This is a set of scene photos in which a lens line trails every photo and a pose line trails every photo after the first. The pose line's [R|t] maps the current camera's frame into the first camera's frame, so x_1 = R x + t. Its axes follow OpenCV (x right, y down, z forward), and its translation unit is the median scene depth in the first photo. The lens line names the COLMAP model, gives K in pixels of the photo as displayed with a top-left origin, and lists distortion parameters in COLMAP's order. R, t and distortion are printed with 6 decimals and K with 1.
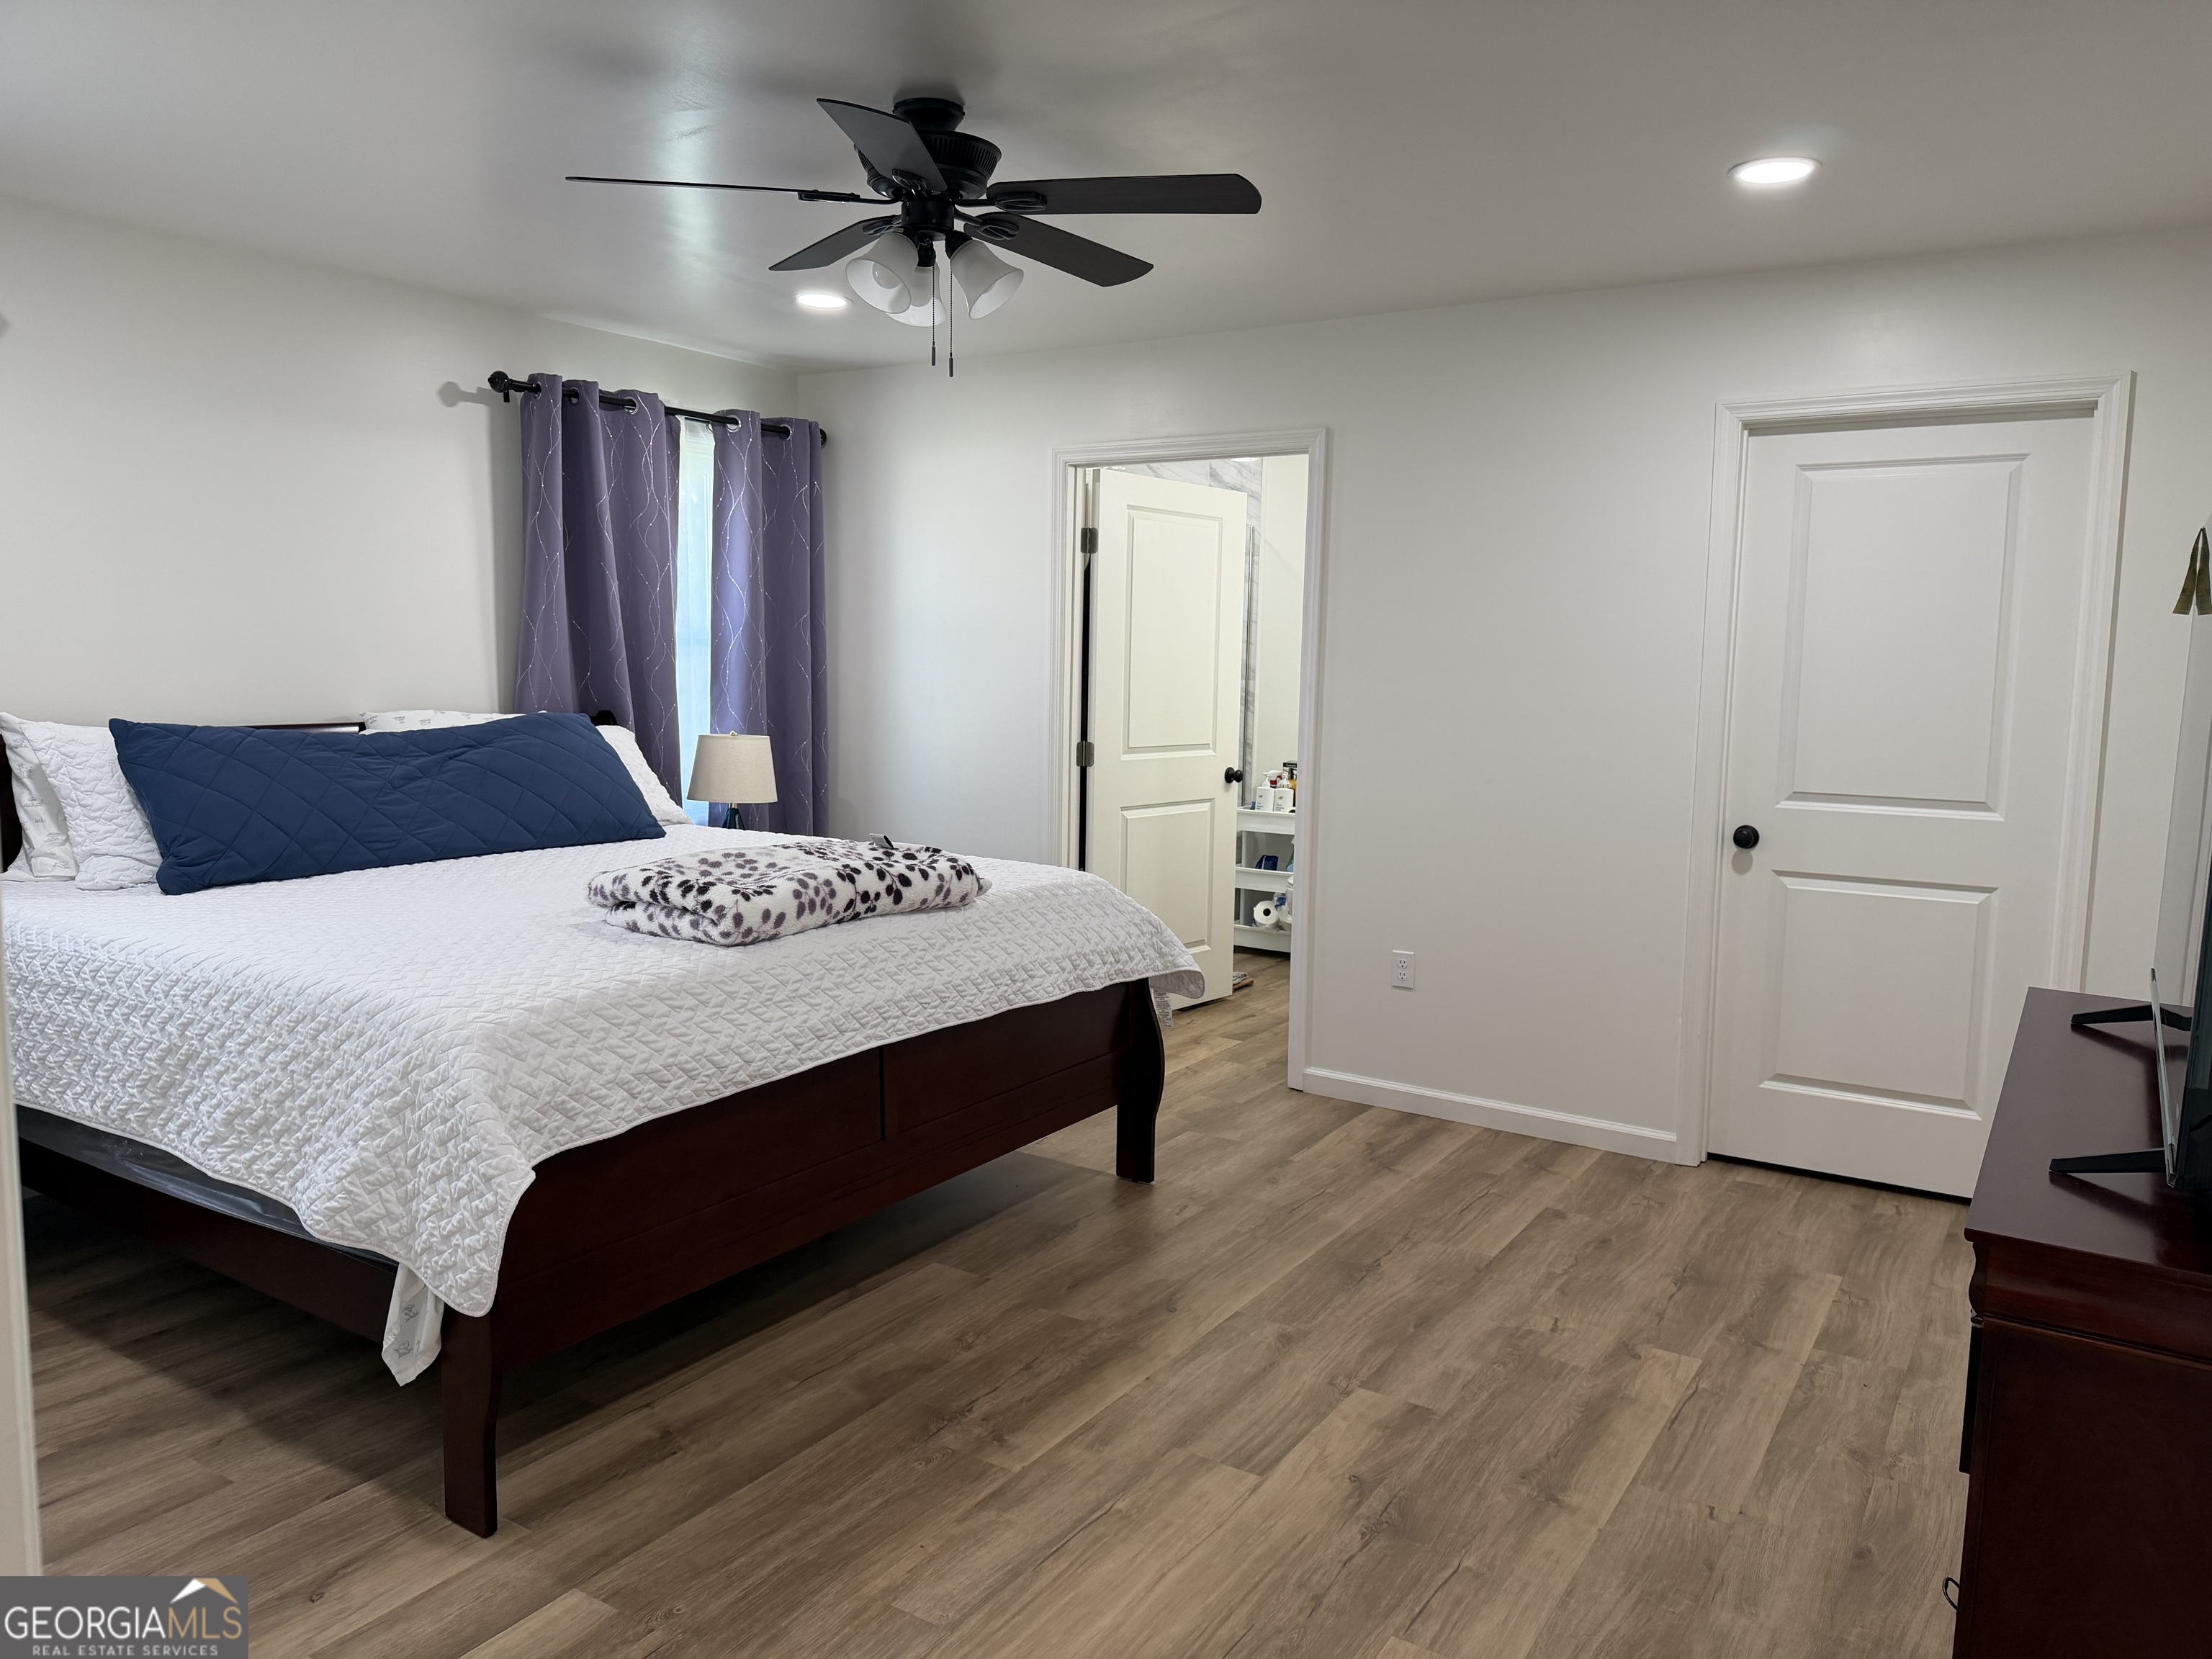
lens RADIAL K [[1564.0, 0, 1106.0], [0, 1564.0, 829.5], [0, 0, 1]] dist [0.078316, -0.068019]
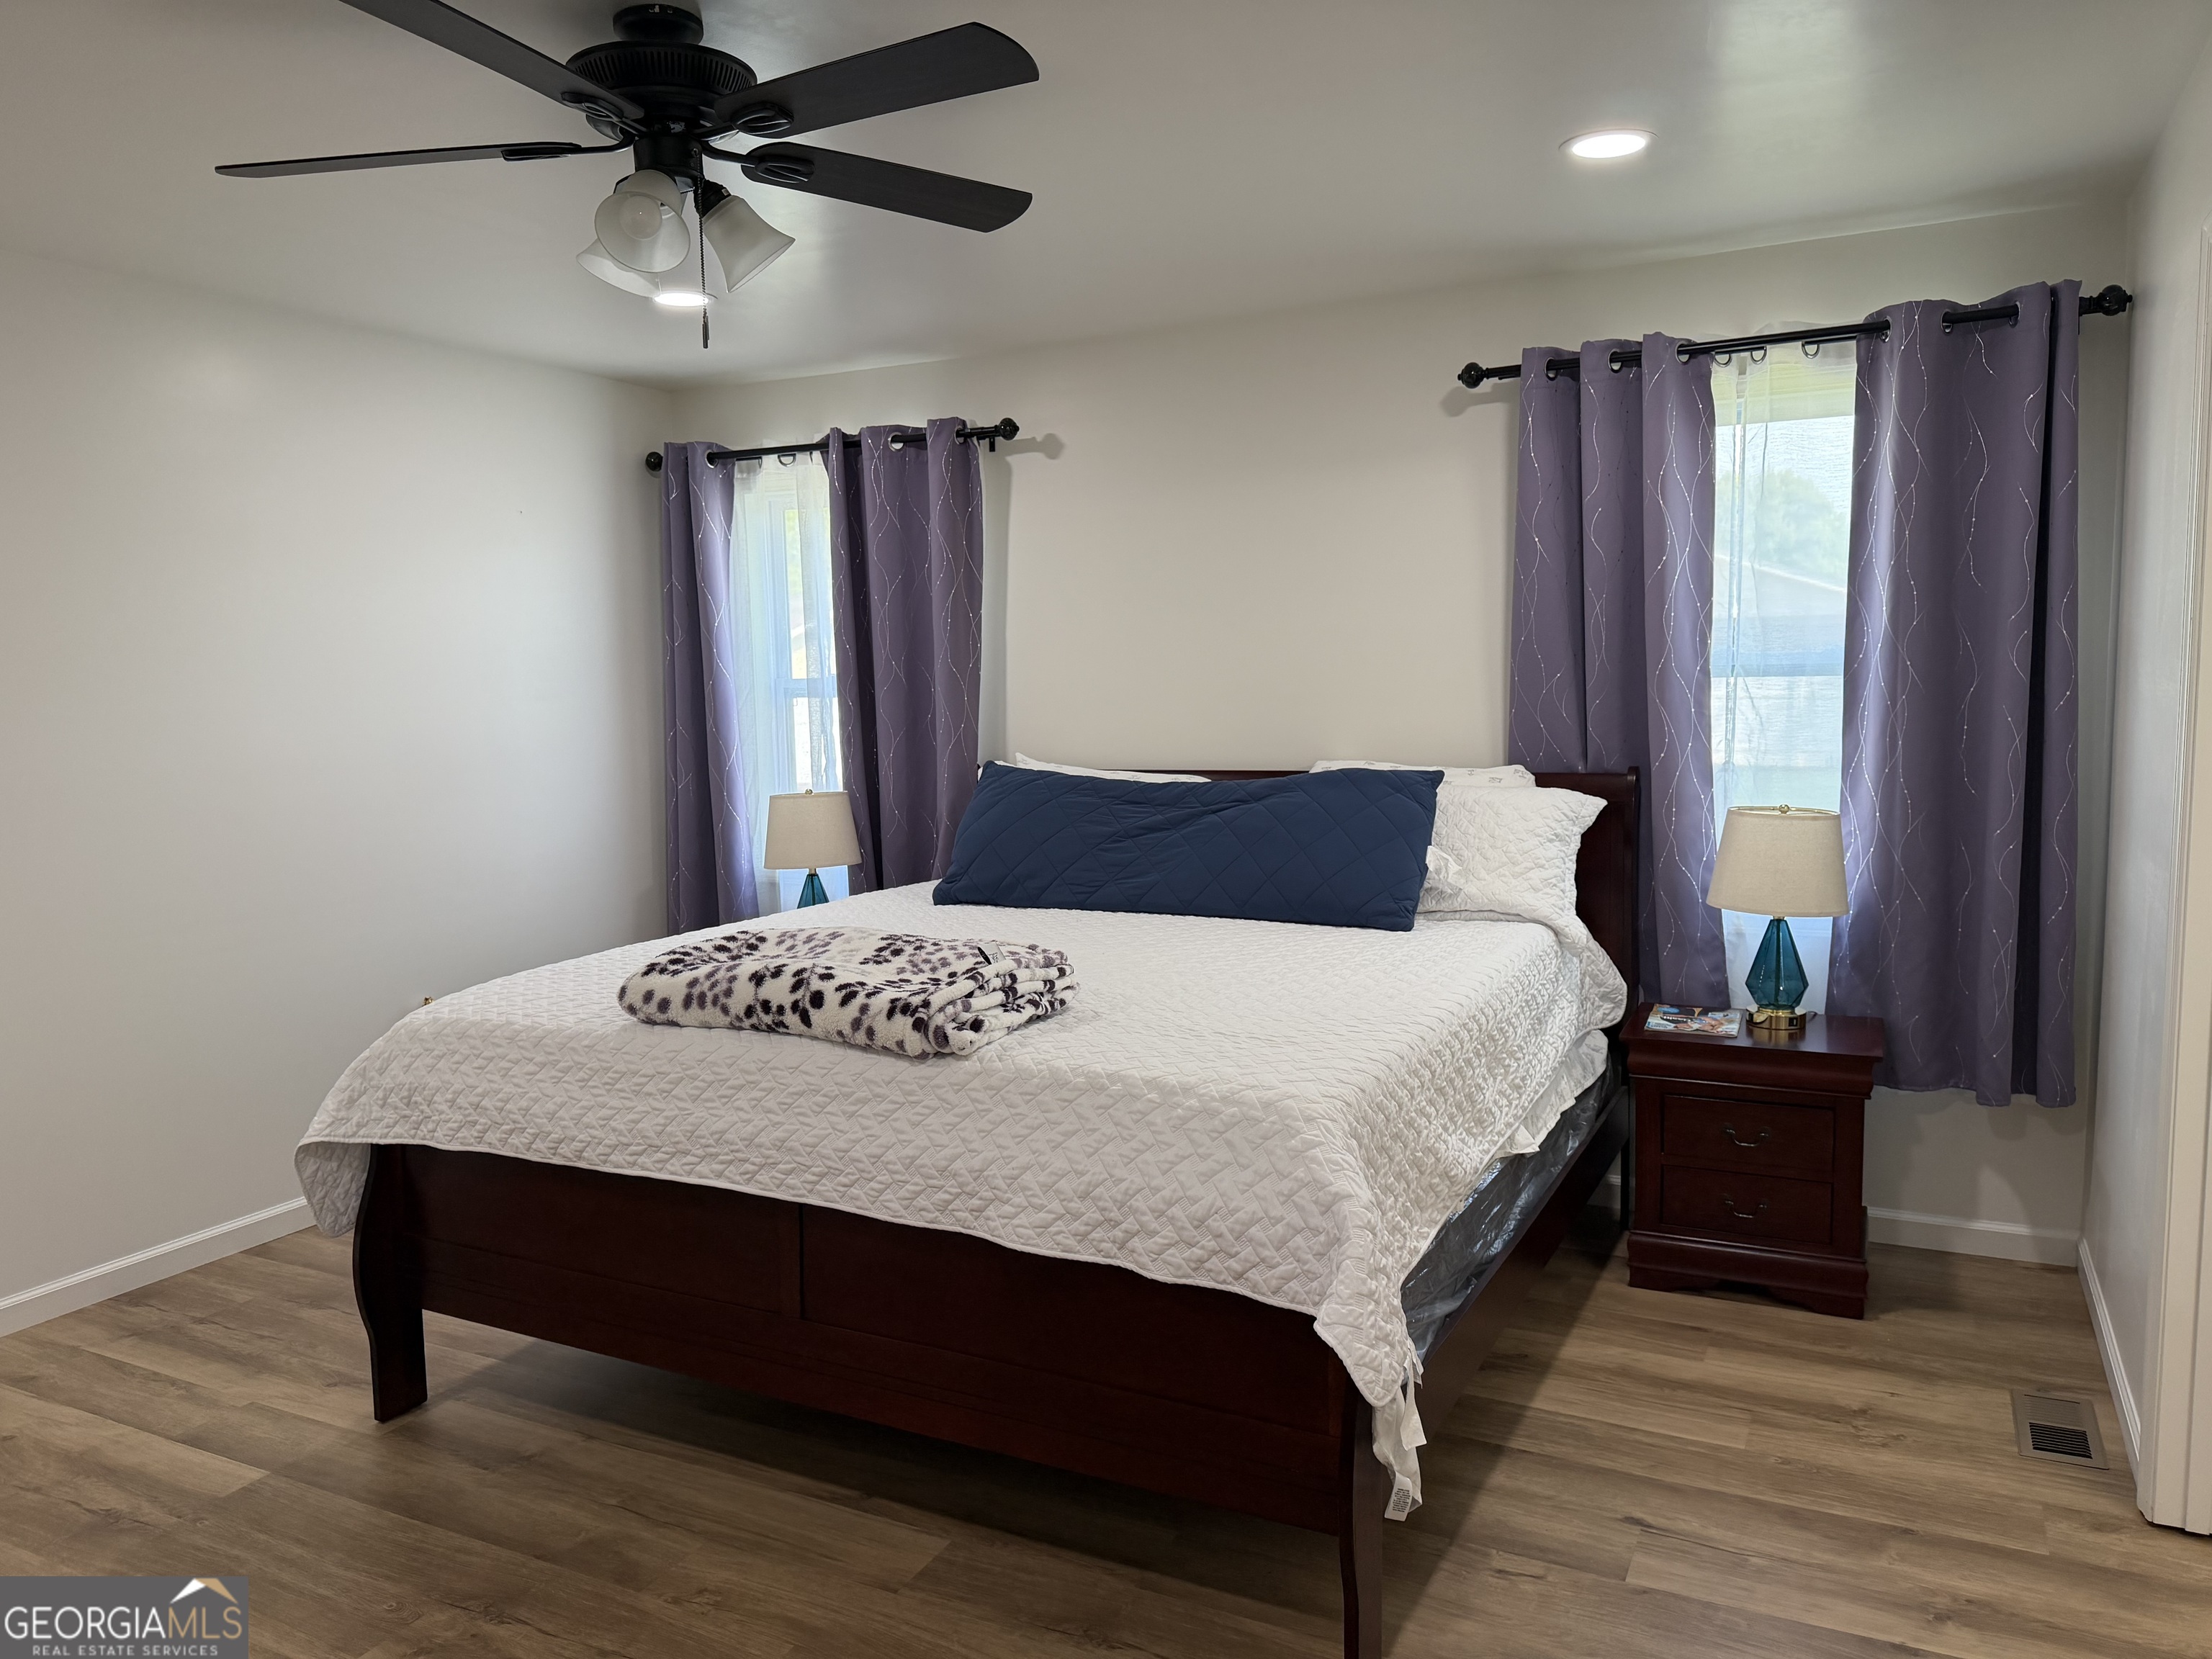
lens RADIAL K [[1583.9, 0, 1106.0], [0, 1583.9, 829.5], [0, 0, 1]] dist [-0.010375, -0.002346]
pose [[0.090233, 0.072361, -0.993288, 0.685423], [-0.086210, 0.994181, 0.064594, -0.118935], [0.992182, 0.079803, 0.095946, 1.120346]]
